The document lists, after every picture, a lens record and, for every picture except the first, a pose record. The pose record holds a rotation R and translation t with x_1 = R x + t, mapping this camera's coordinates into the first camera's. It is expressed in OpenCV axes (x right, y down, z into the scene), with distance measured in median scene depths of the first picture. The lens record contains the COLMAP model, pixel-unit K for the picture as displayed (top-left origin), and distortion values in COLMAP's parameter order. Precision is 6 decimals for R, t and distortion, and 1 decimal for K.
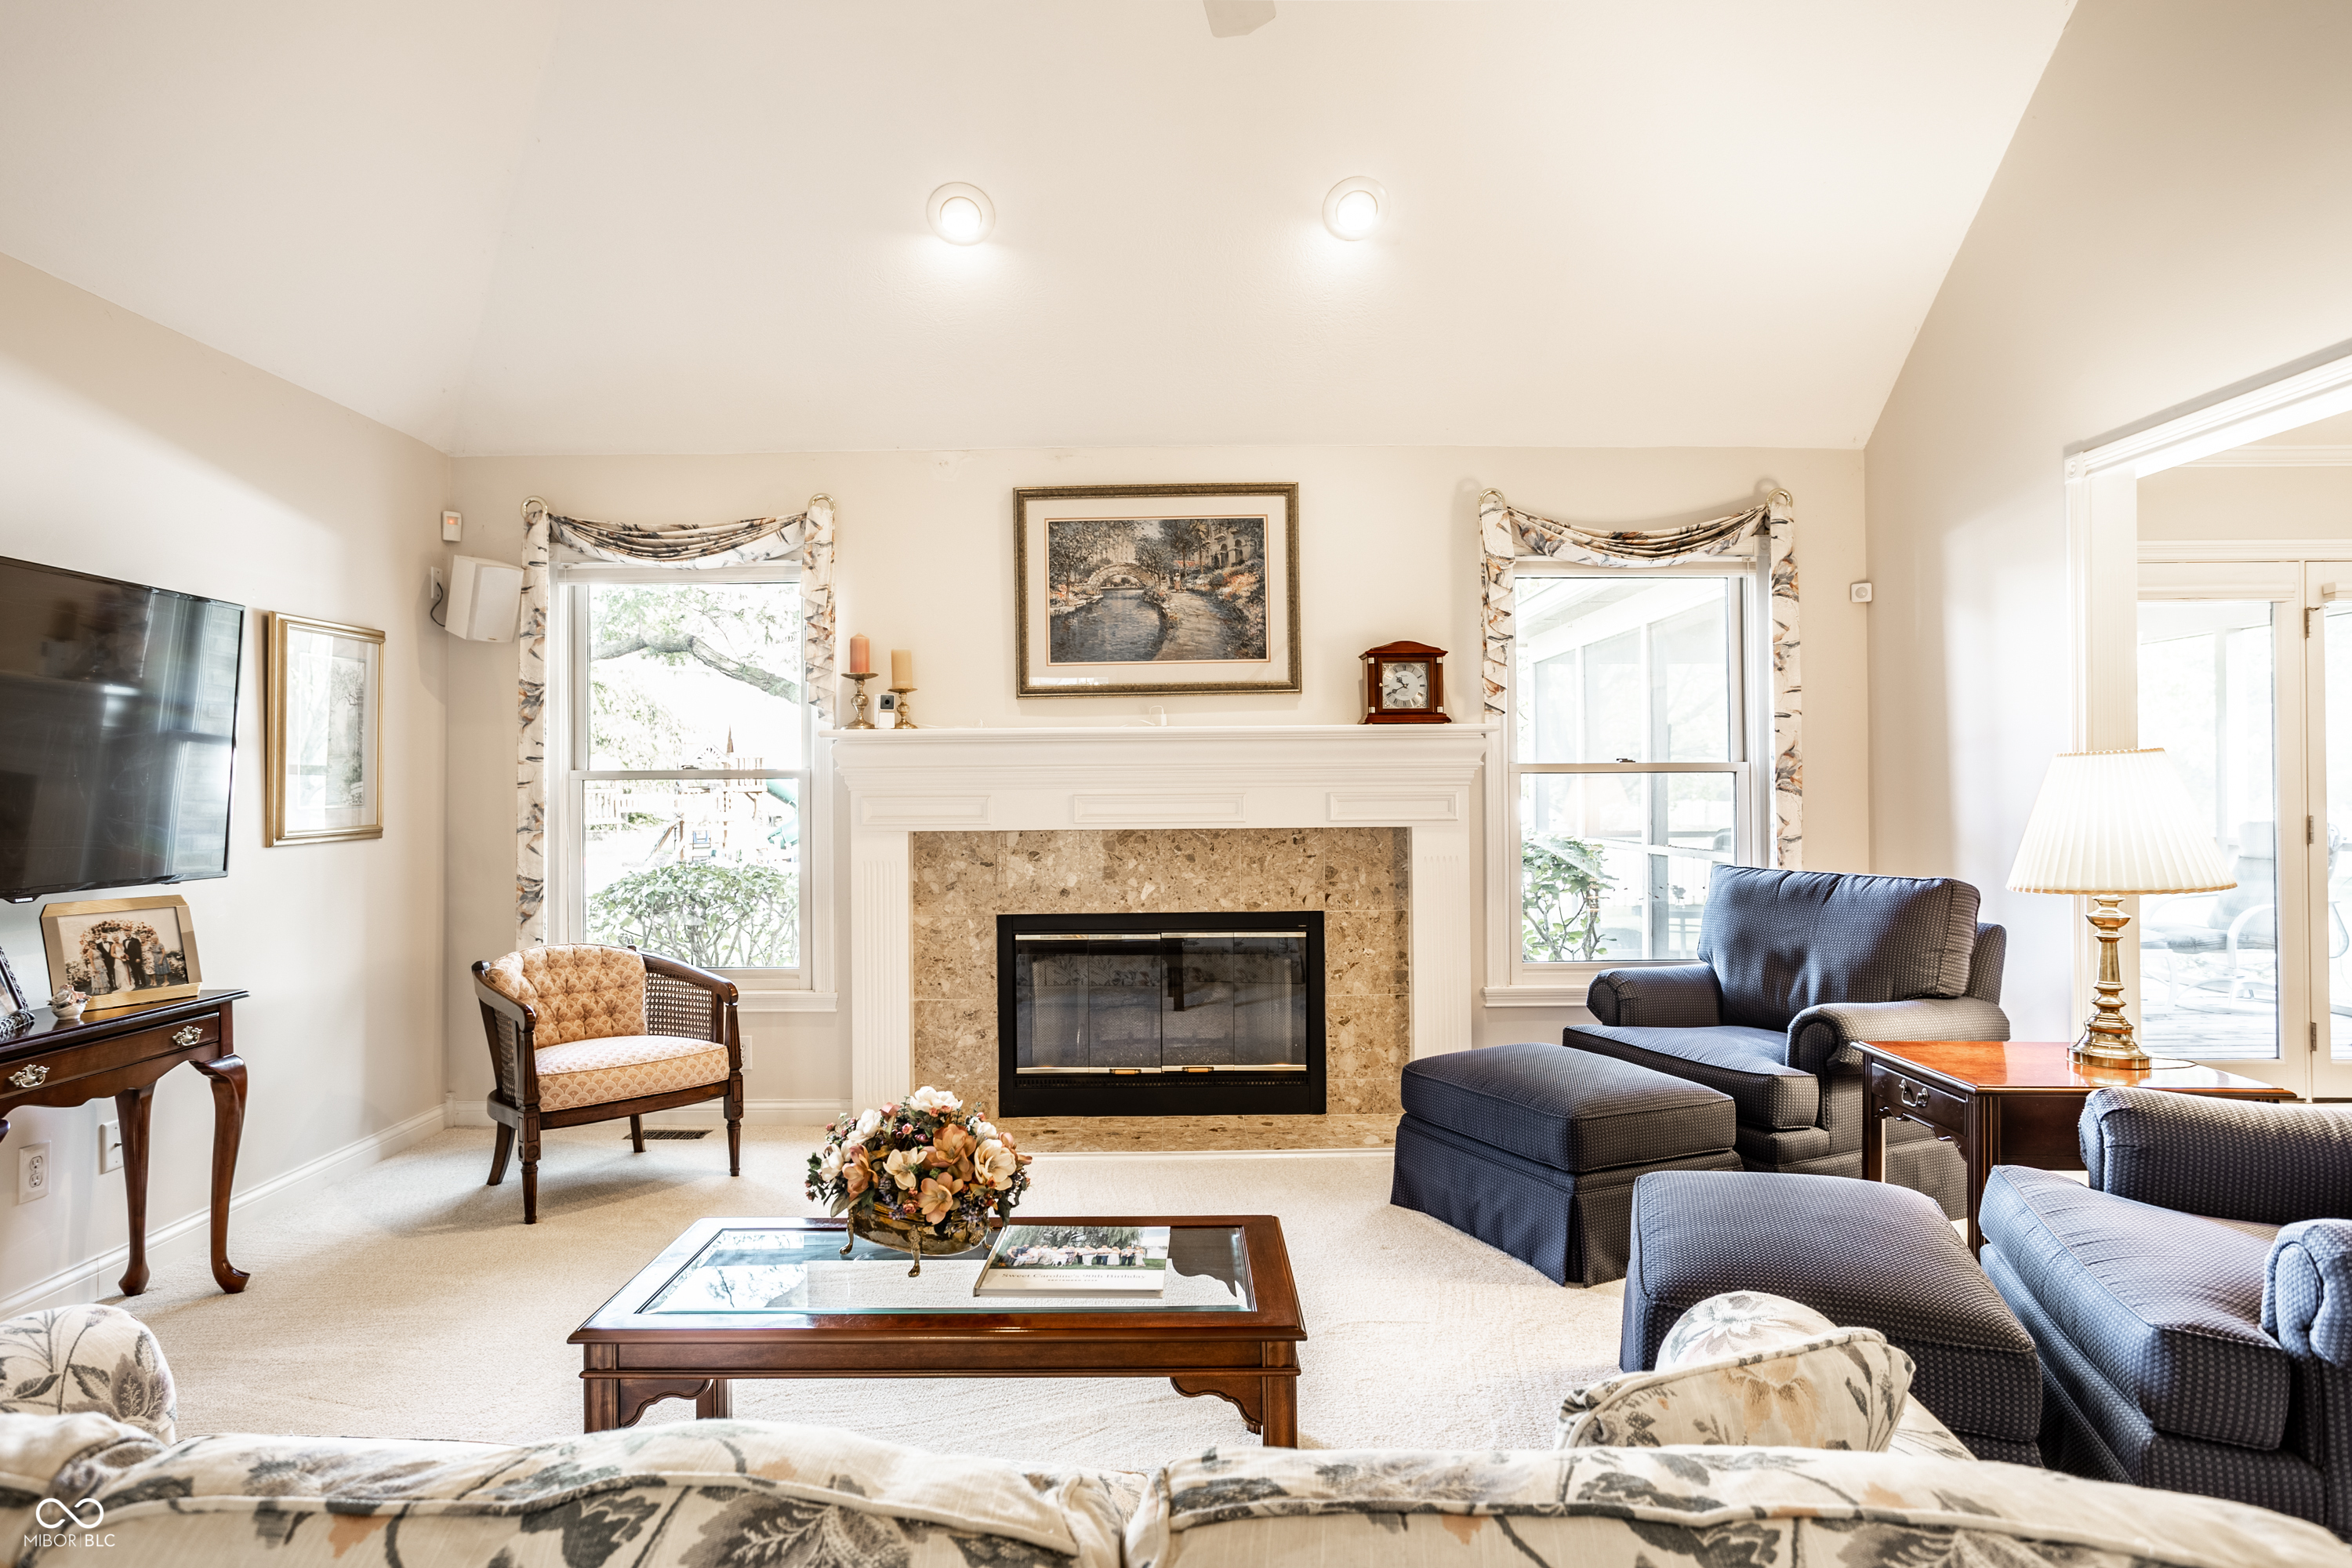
lens RADIAL K [[1372.9, 0, 1183.5], [0, 1372.9, 773.9], [0, 0, 1]] dist [-0.020089, 0.021543]
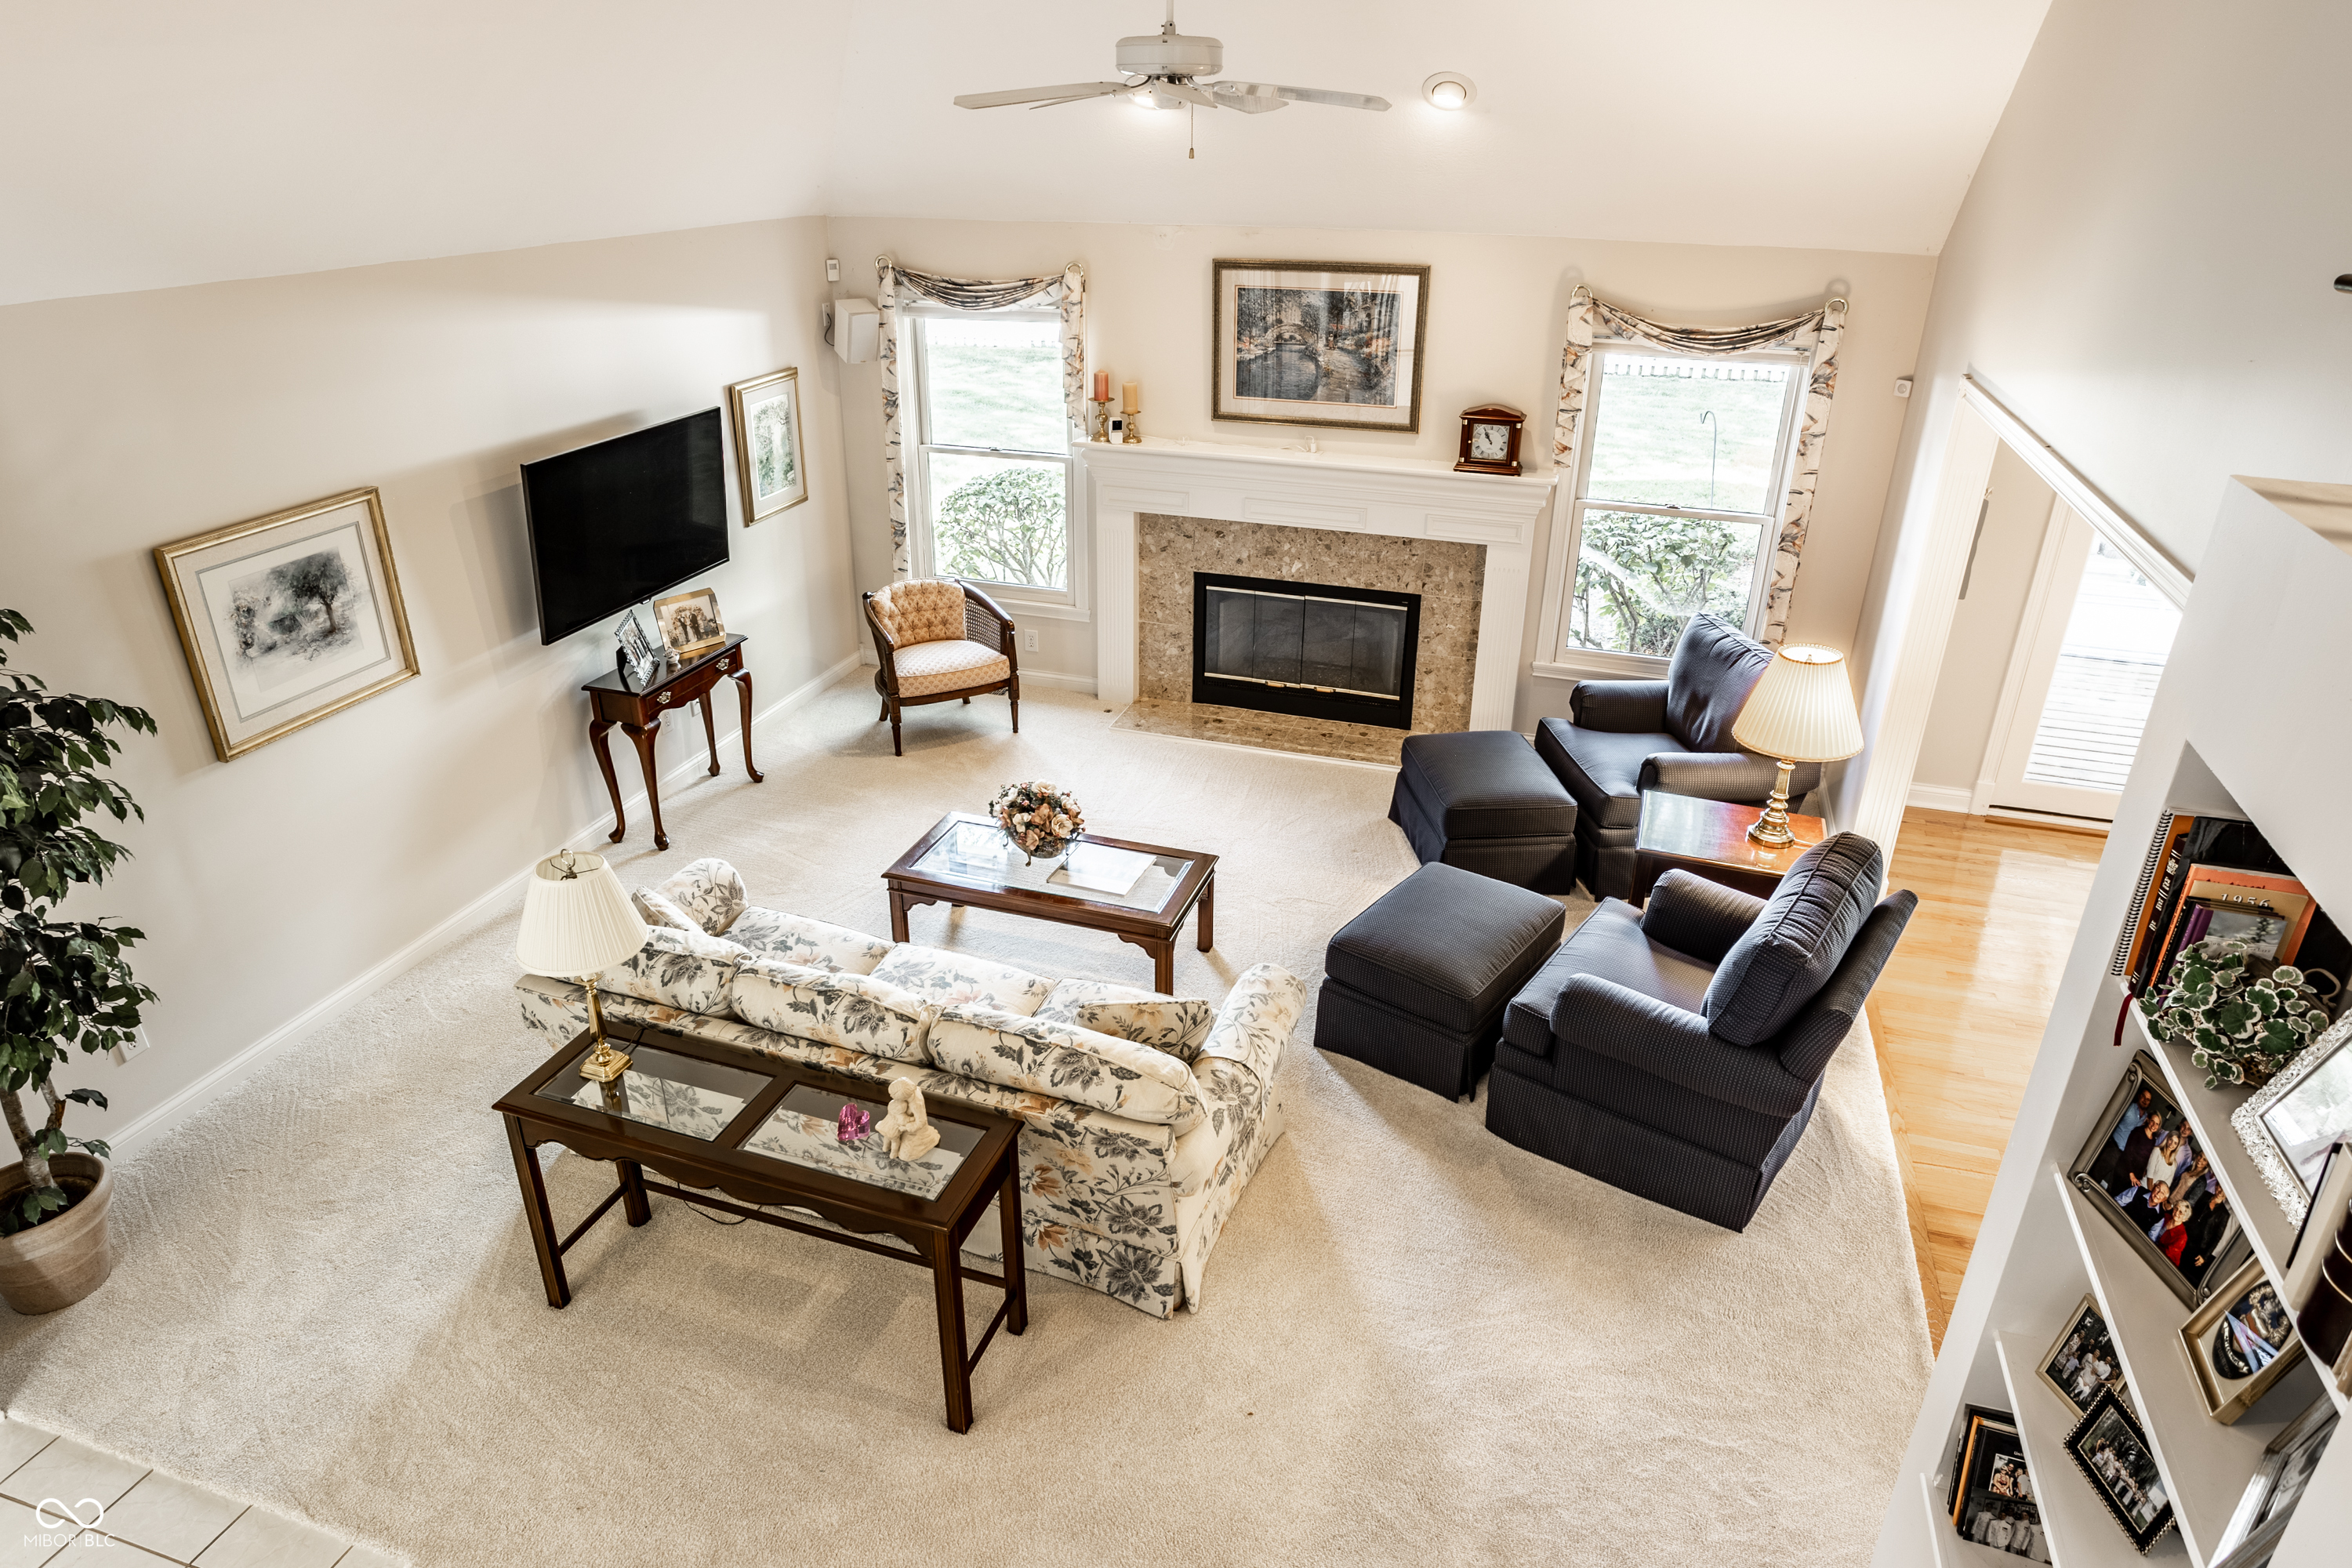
lens RADIAL K [[1433.1, 0, 1175.0], [0, 1433.1, 786.0], [0, 0, 1]] dist [0.028887, 0.000847]
pose [[0.949916, 0.151739, -0.273192, 0.299885], [-0.021328, 0.903644, 0.427754, -0.347825], [0.311775, -0.400504, 0.861622, -0.405270]]
